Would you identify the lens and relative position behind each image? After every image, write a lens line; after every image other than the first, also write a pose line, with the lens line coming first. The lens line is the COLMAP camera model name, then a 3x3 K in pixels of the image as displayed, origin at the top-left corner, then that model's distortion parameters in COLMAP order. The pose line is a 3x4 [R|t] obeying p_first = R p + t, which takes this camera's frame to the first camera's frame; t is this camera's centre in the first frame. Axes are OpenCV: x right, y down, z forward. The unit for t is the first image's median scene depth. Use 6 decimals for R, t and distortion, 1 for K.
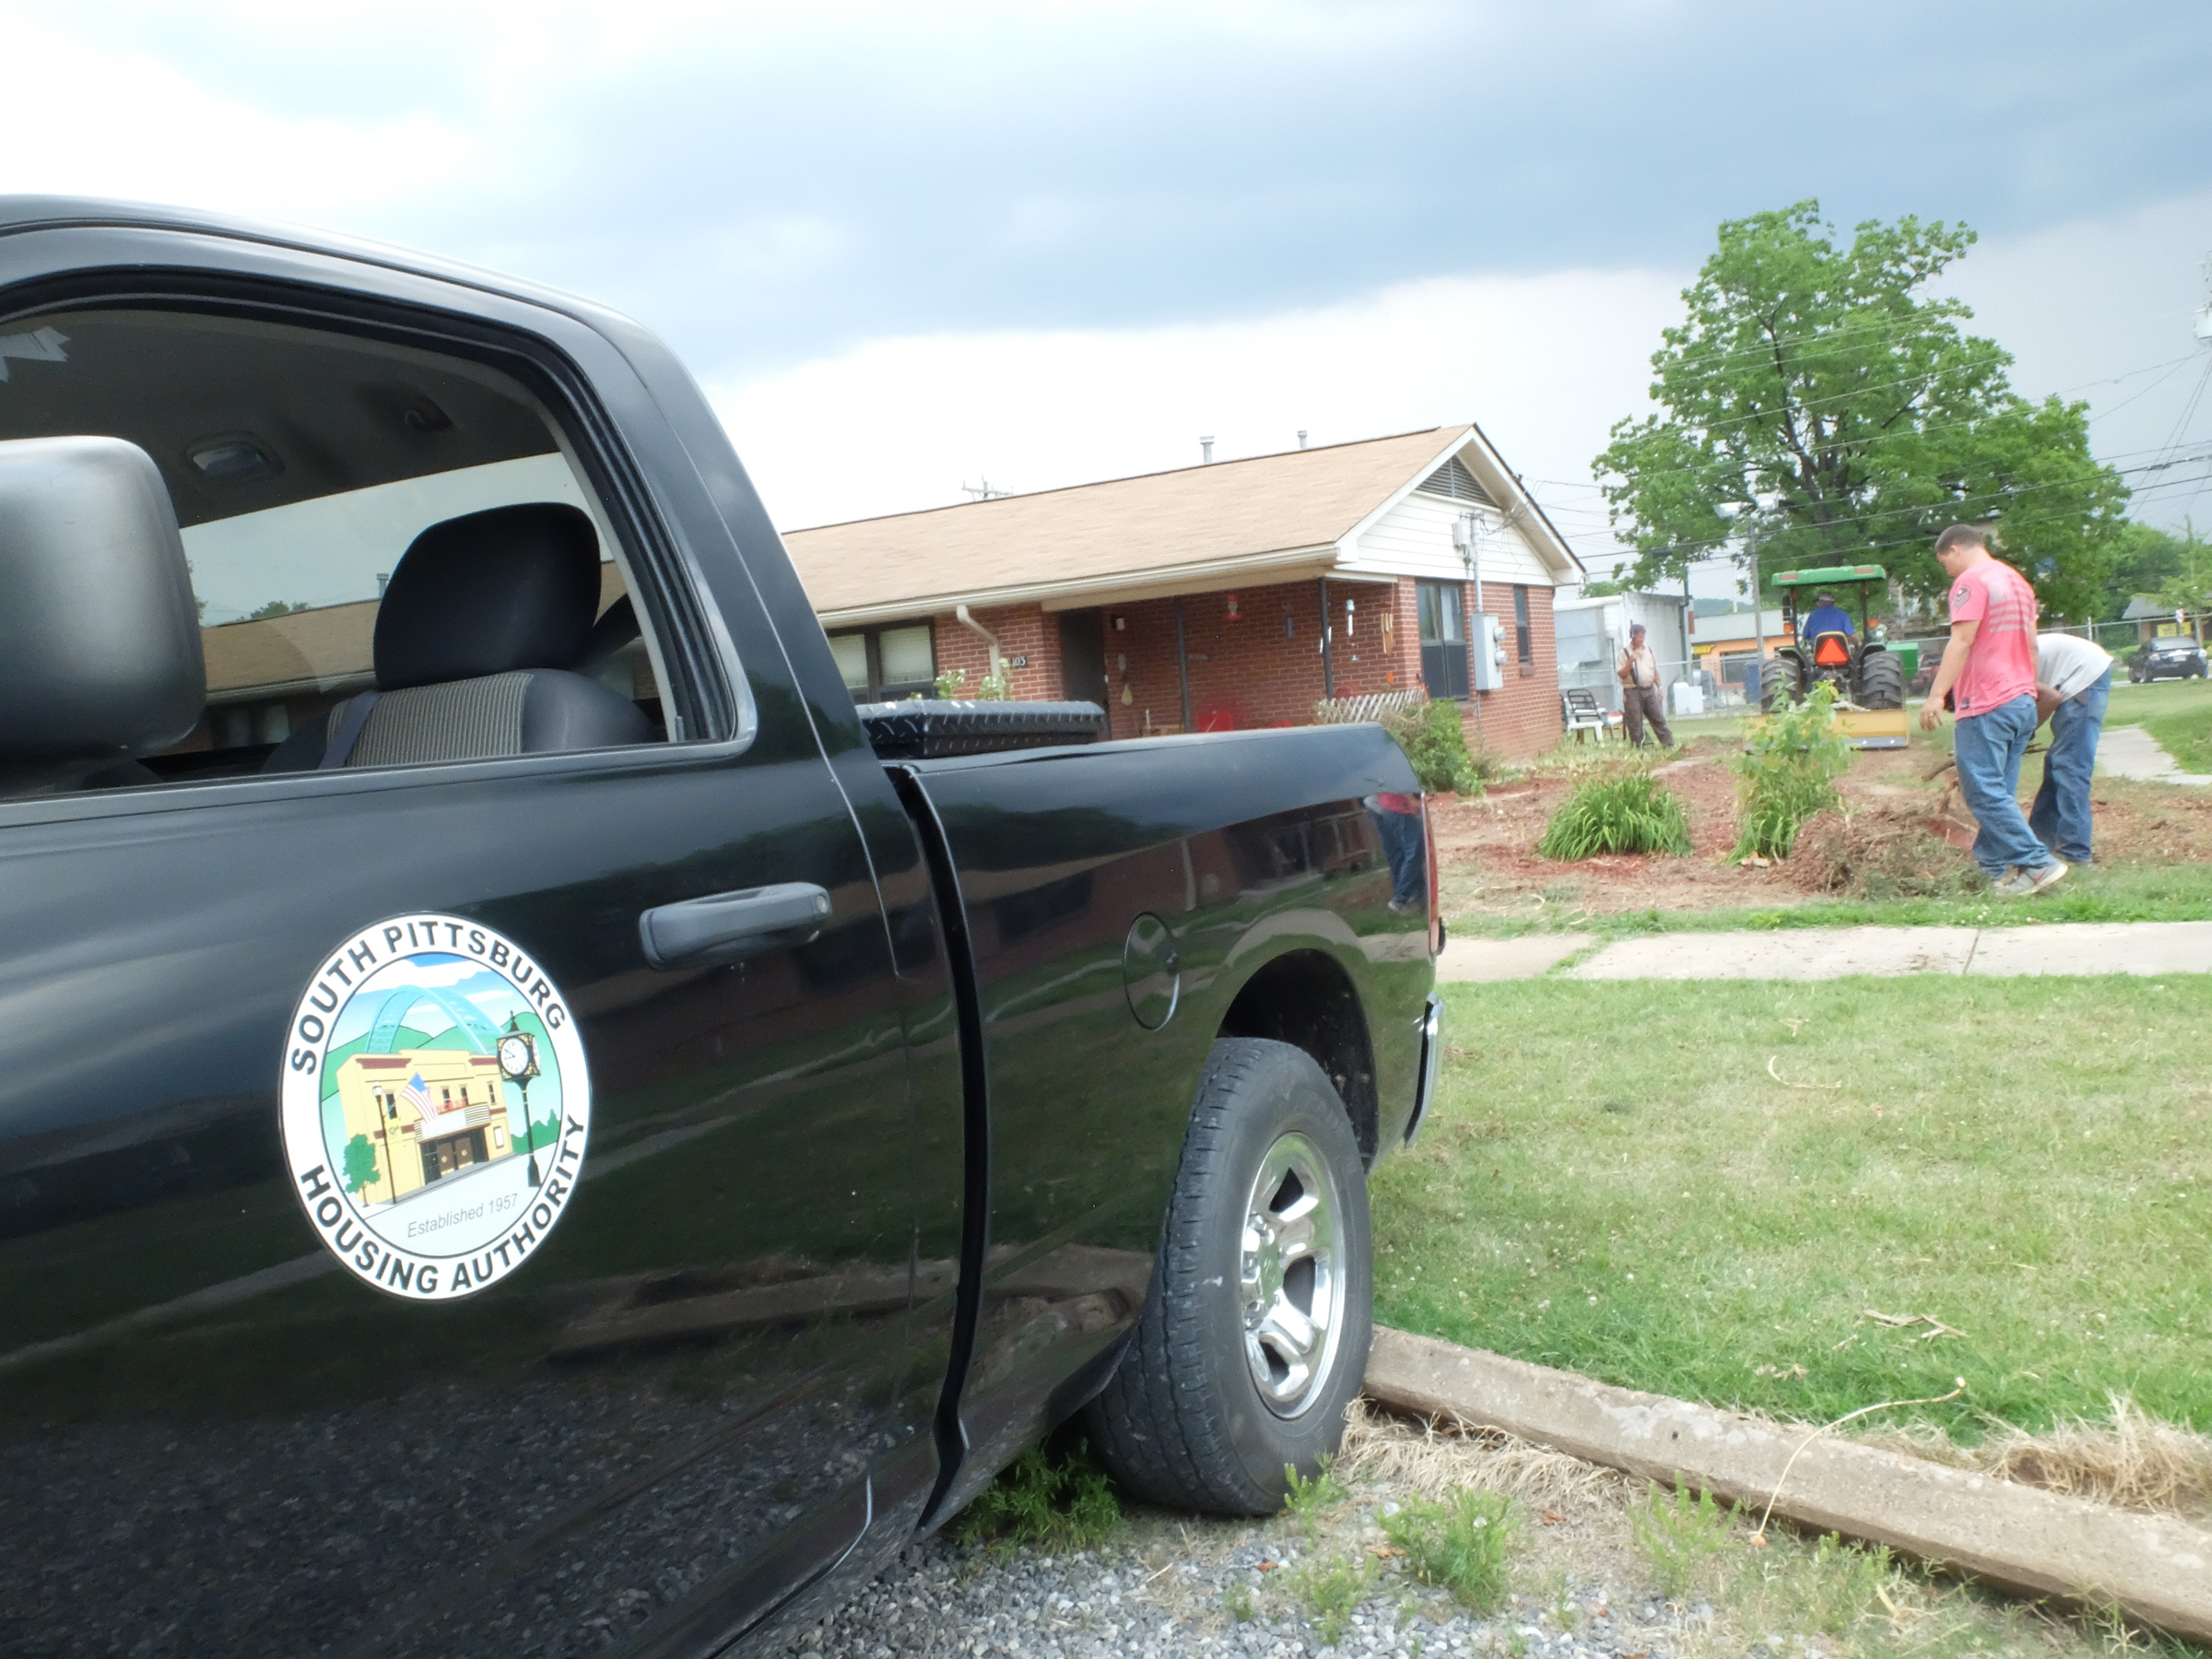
lens RADIAL K [[1757.9, 0, 1135.9], [0, 1757.9, 815.3], [0, 0, 1]] dist [-0.043468, -0.001667]
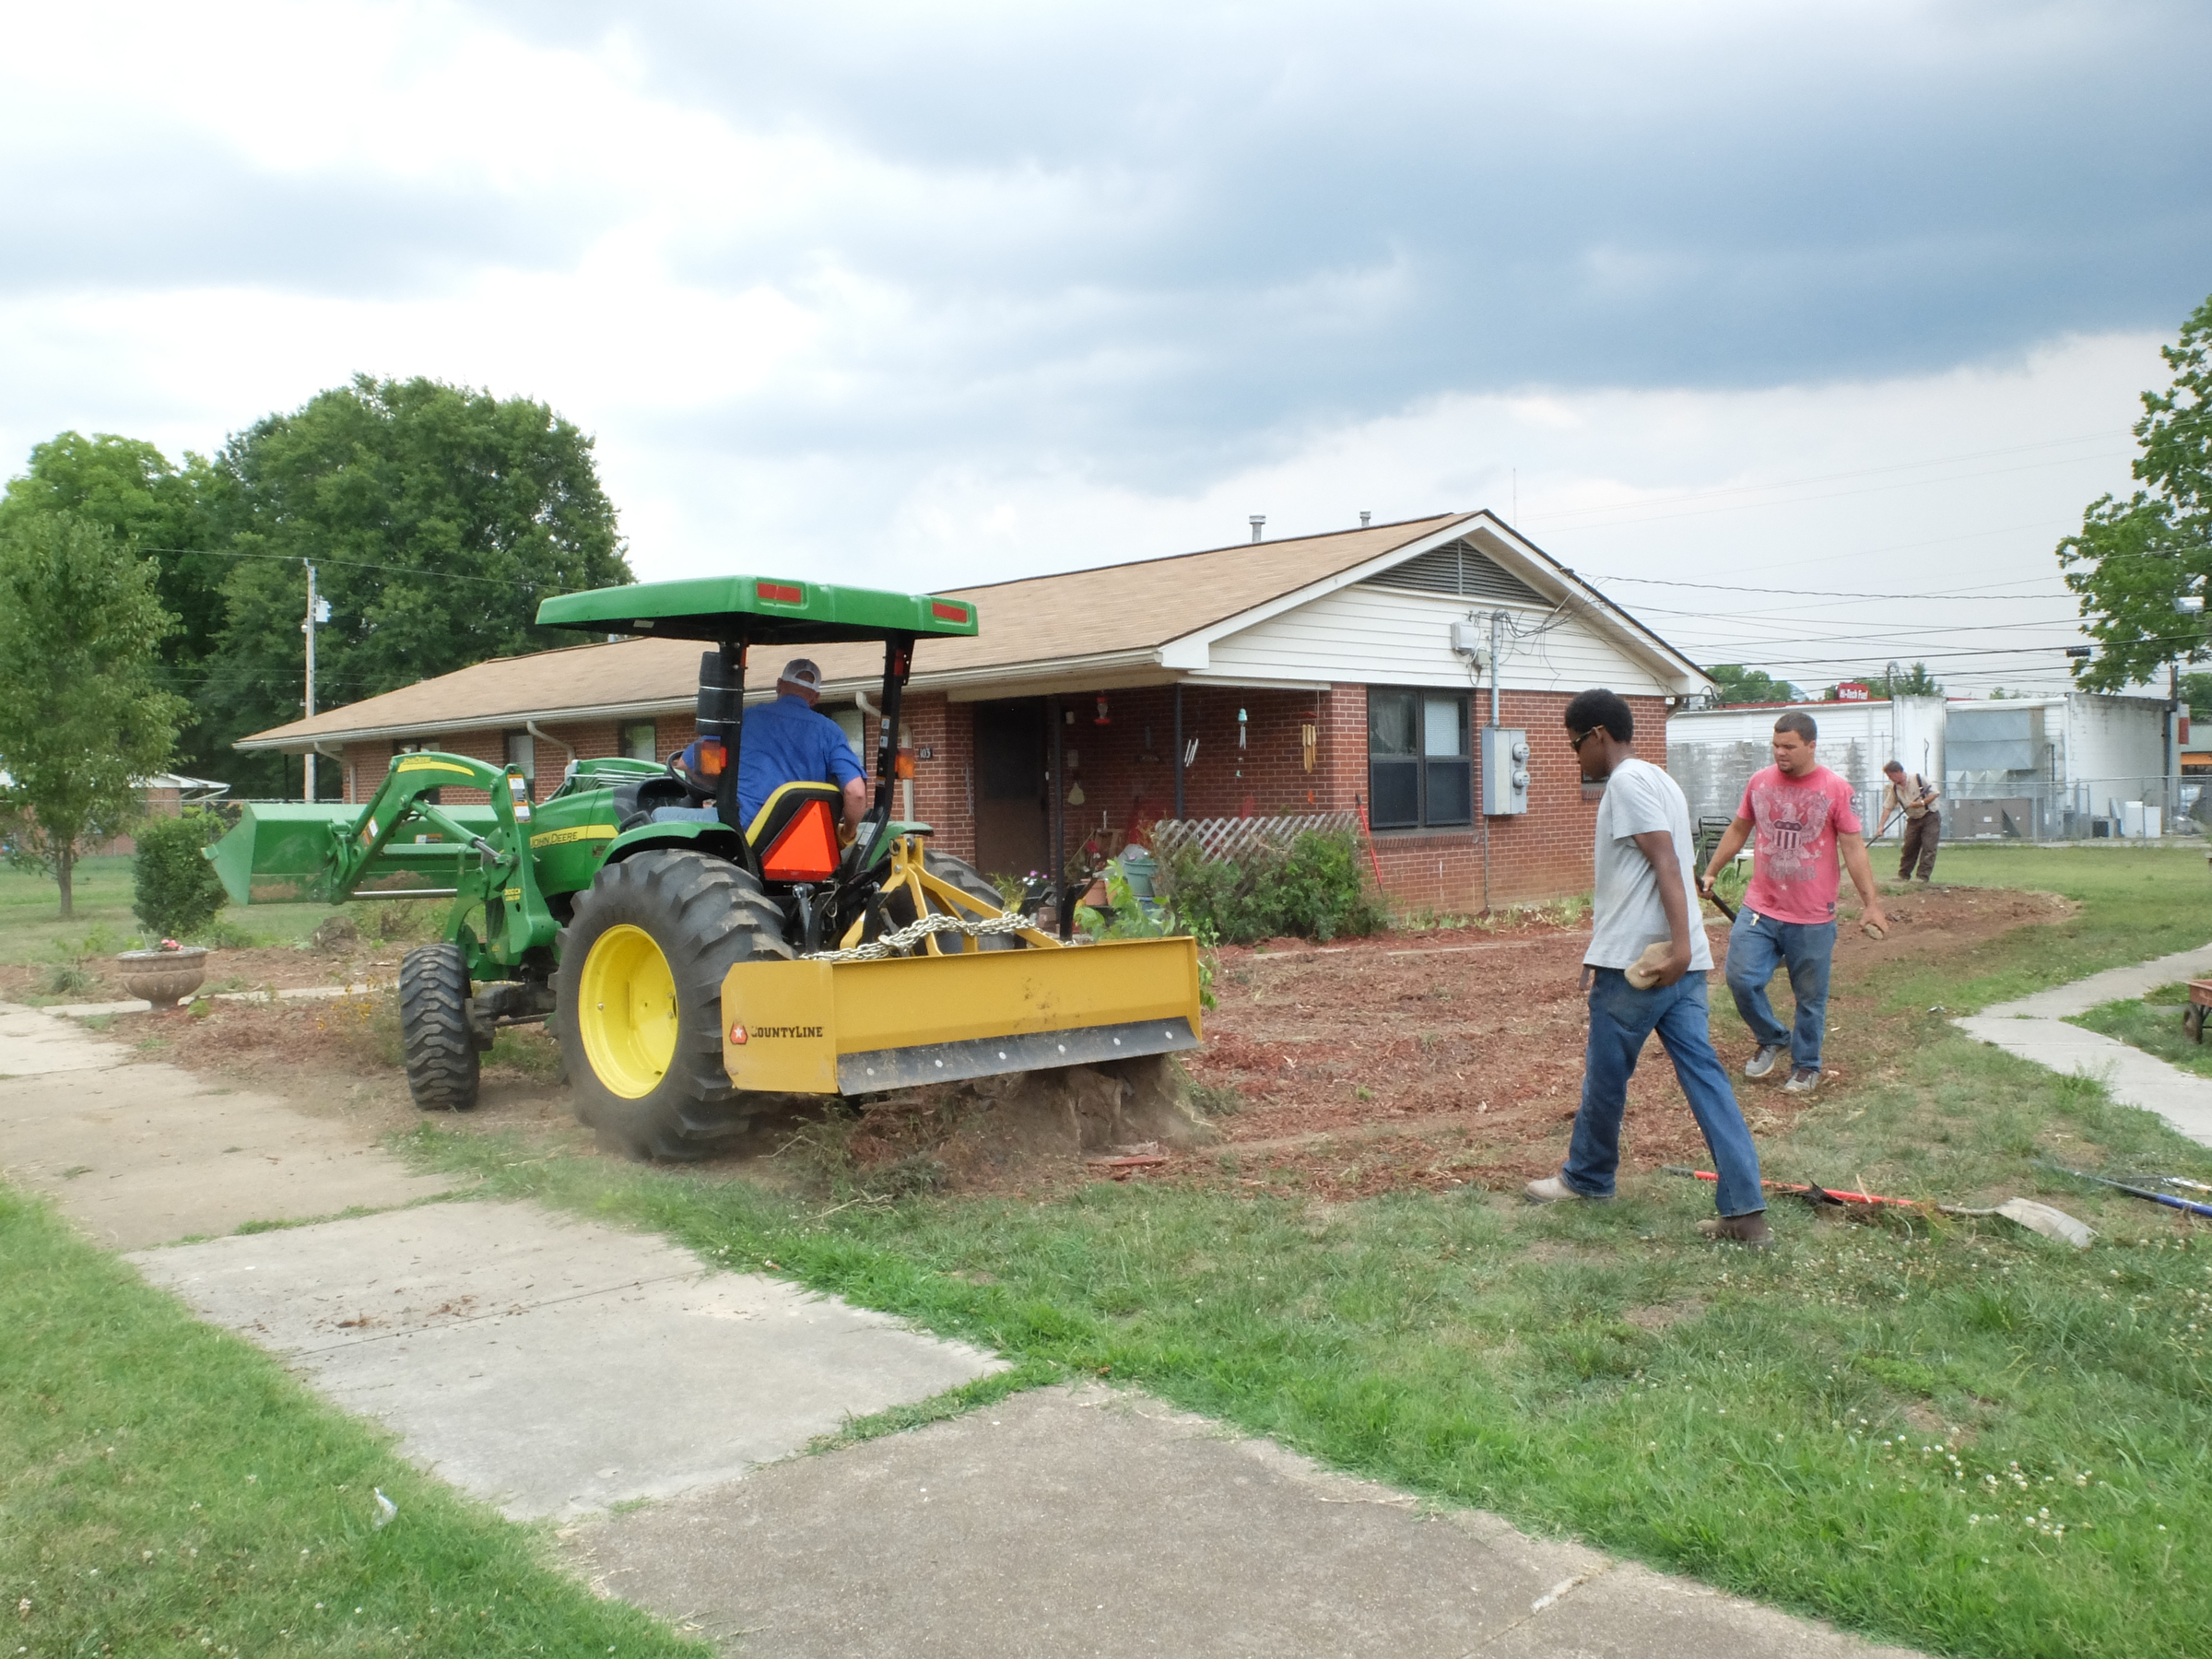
lens RADIAL K [[1757.9, 0, 1105.8], [0, 1757.9, 838.5], [0, 0, 1]] dist [-0.043468, -0.001667]
pose [[0.949409, 0.078601, -0.304047, 0.339514], [-0.083339, 0.996518, -0.002617, -0.050370], [0.302782, 0.027823, 0.952654, 0.137804]]
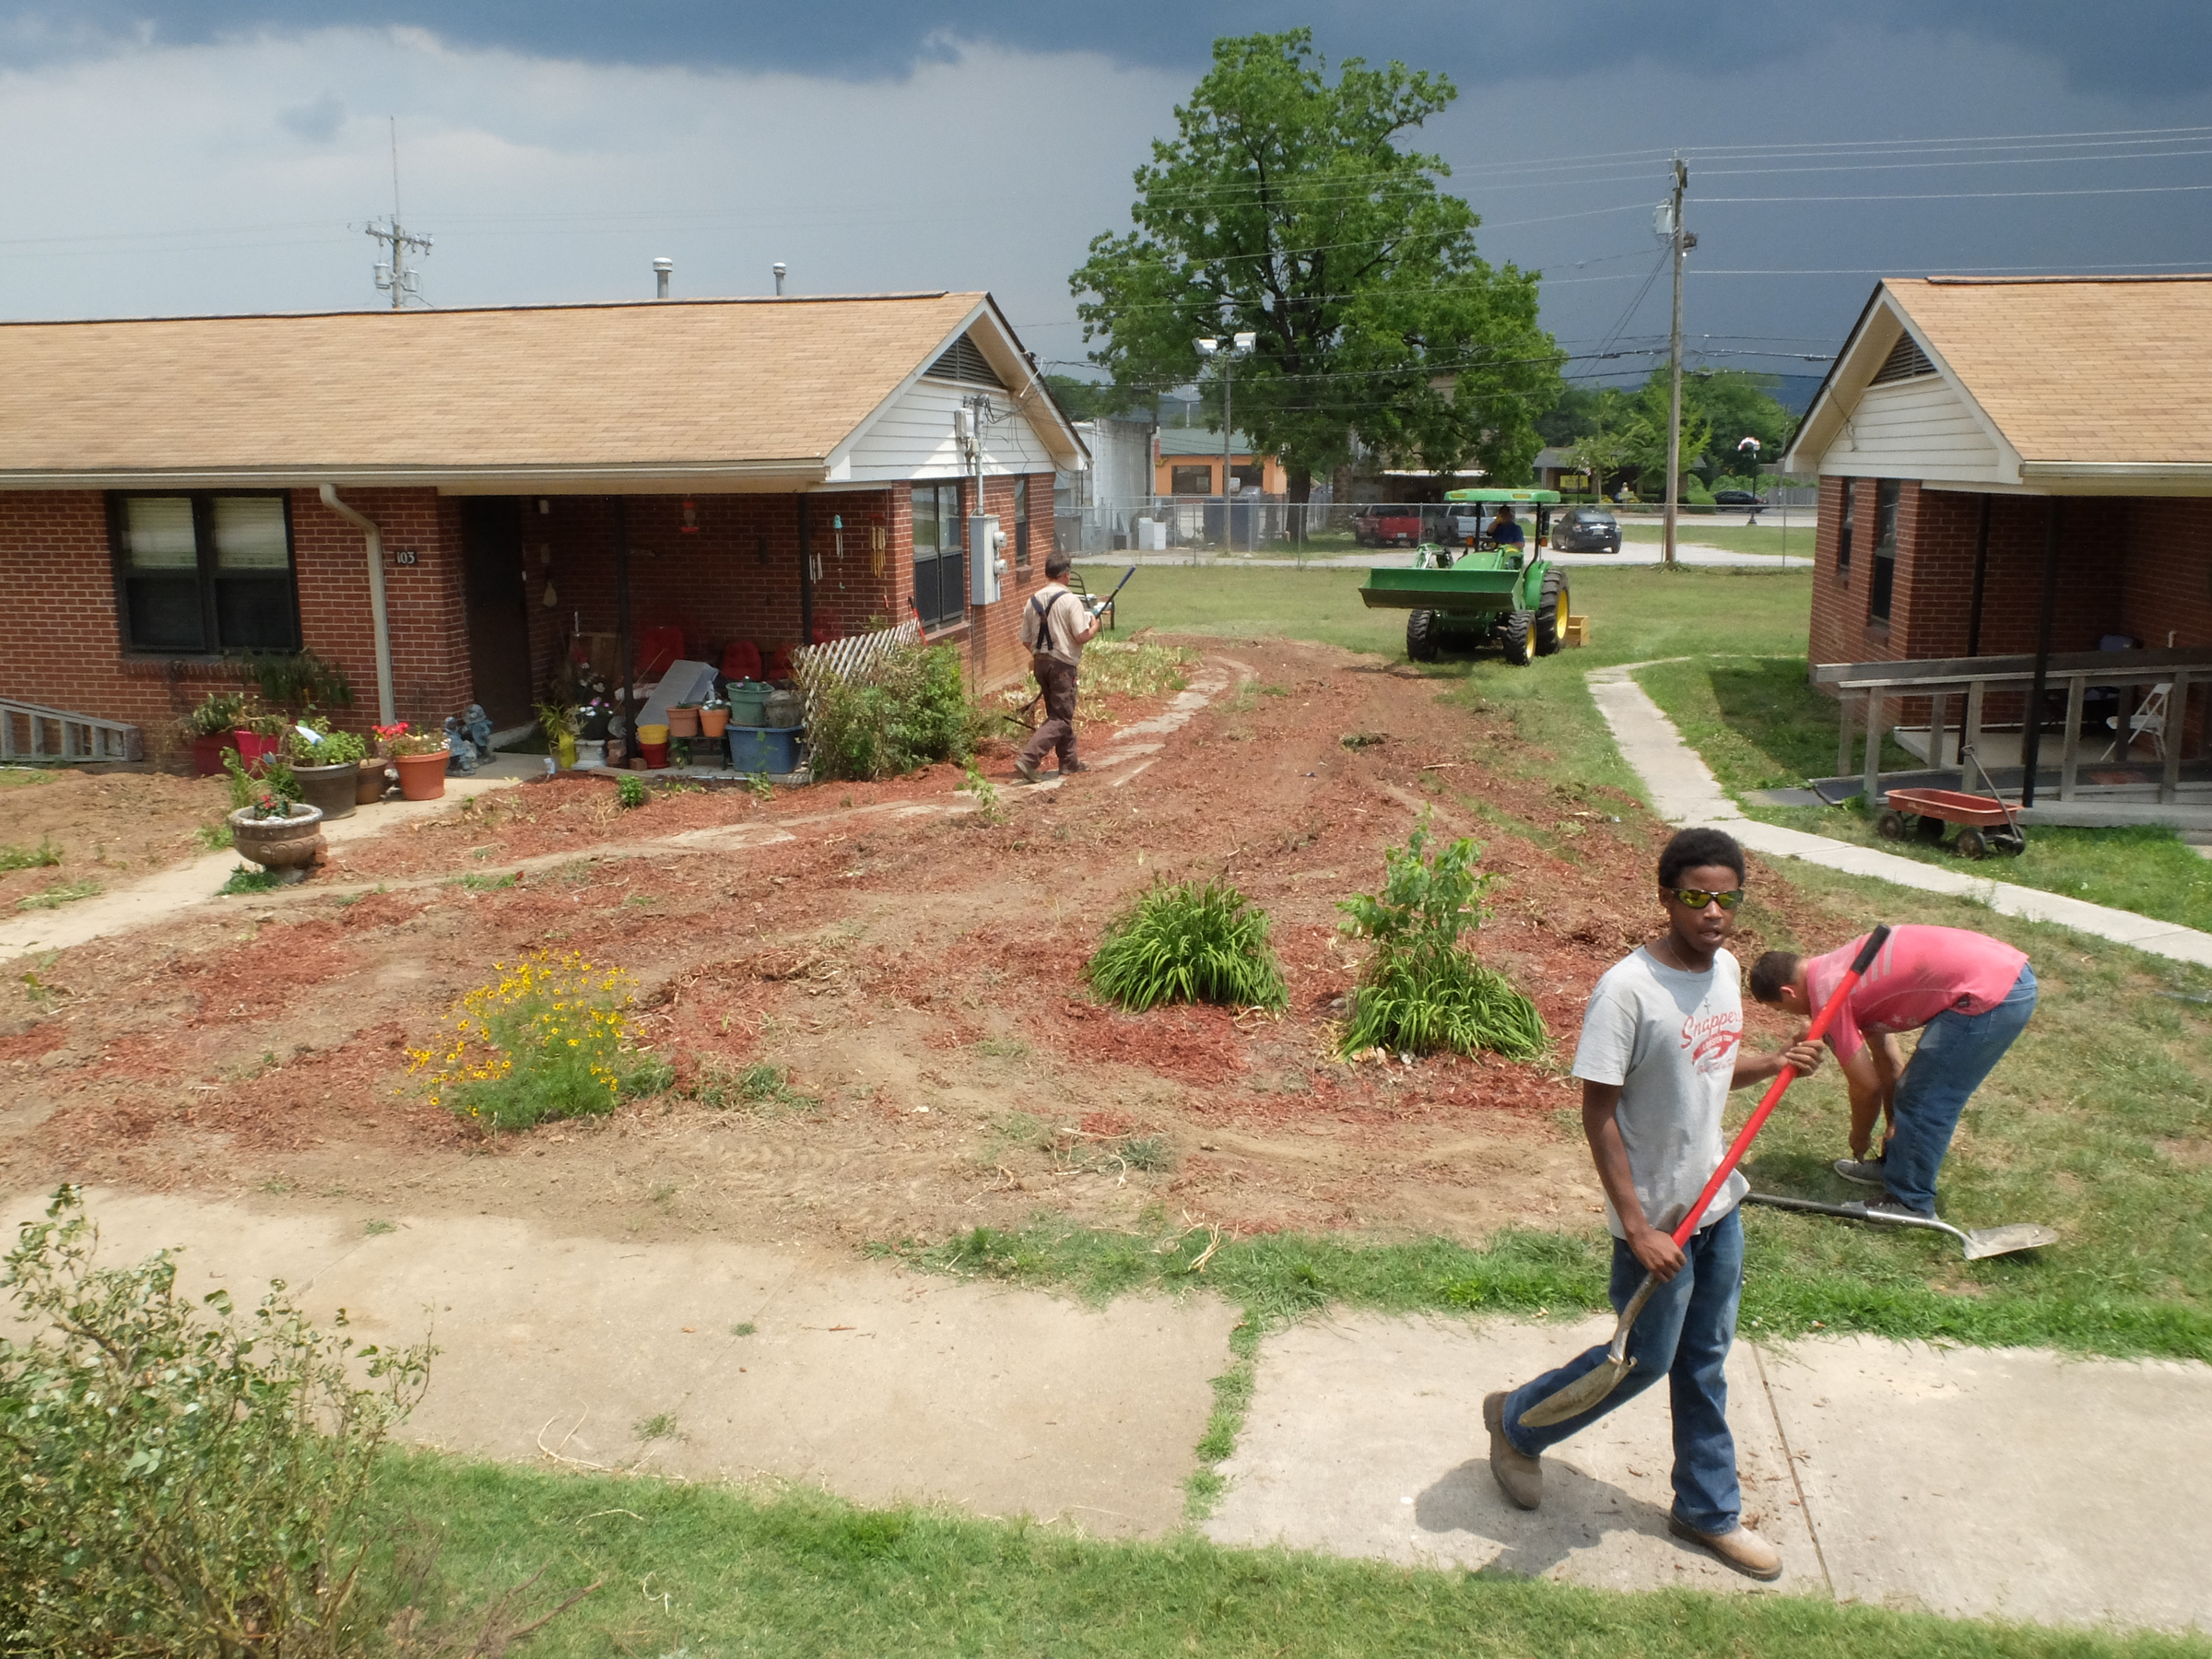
lens RADIAL K [[1757.9, 0, 1129.9], [0, 1757.9, 810.8], [0, 0, 1]] dist [-0.043468, -0.001667]
pose [[0.950691, 0.023257, 0.309268, 0.002177], [-0.061899, 0.991350, 0.115727, -0.091273], [-0.303901, -0.129164, 0.943907, 0.169196]]
